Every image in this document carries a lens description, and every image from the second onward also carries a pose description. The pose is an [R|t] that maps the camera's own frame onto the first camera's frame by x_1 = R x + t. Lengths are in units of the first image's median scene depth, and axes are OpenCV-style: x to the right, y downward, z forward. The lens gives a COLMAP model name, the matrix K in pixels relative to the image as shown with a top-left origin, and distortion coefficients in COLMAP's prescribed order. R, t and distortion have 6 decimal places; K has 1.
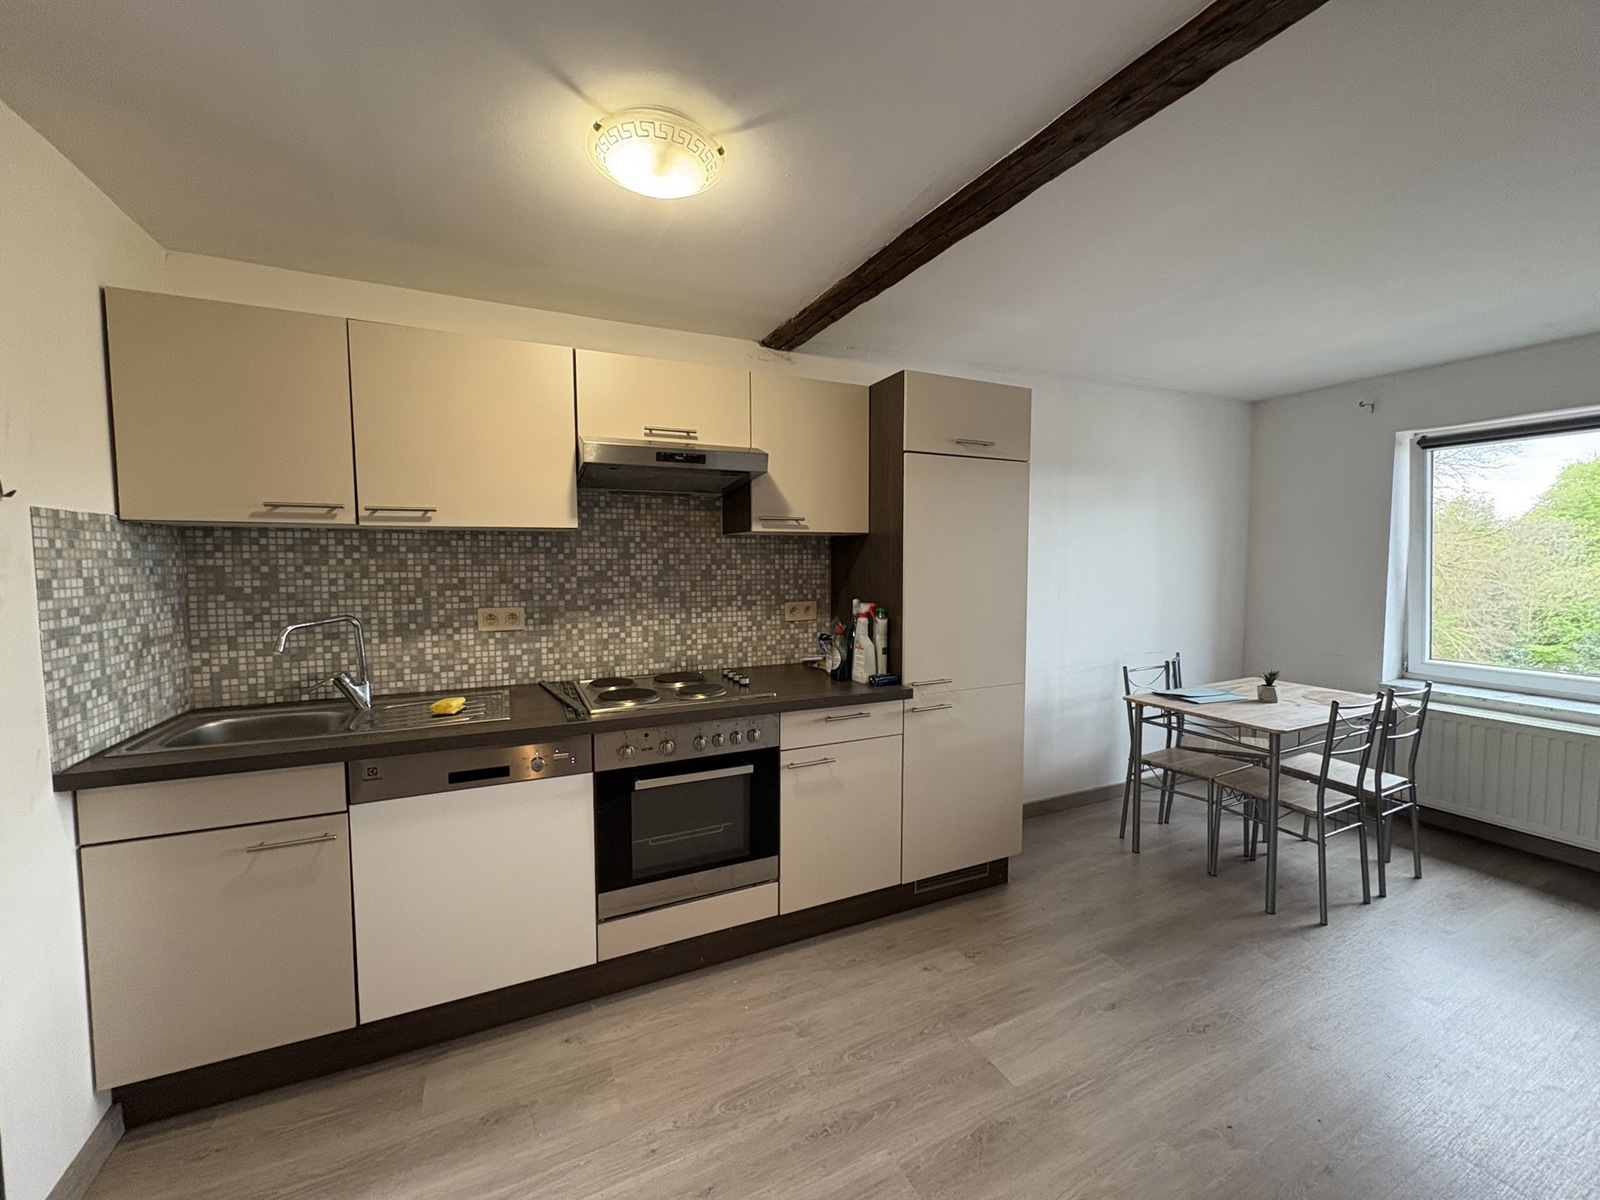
lens RADIAL K [[636.7, 0, 796.5], [0, 636.7, 601.9], [0, 0, 1]] dist [-0.003902, 0.000904]
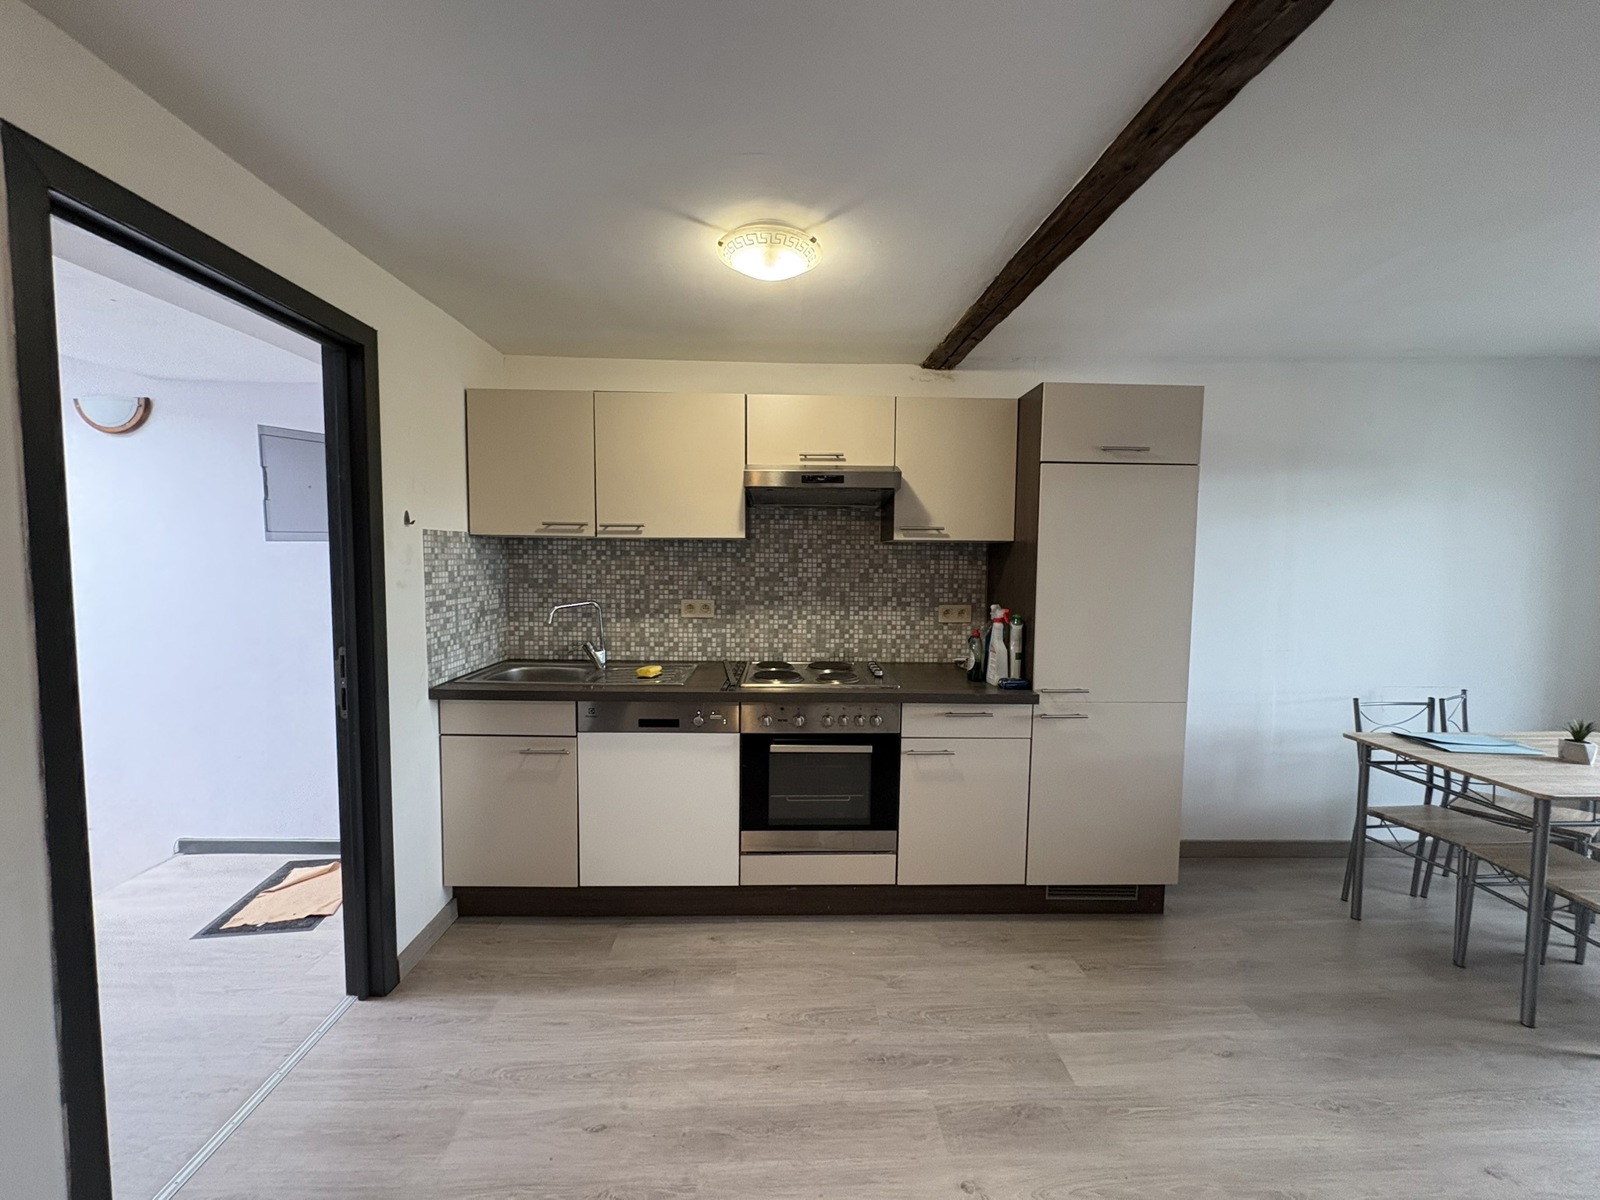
lens RADIAL K [[636.7, 0, 795.6], [0, 636.7, 603.4], [0, 0, 1]] dist [-0.003902, 0.000904]
pose [[0.915780, 0.042011, -0.399478, 0.235334], [-0.039667, 0.999113, 0.014135, -0.009445], [0.399717, 0.002901, 0.916634, -0.095690]]
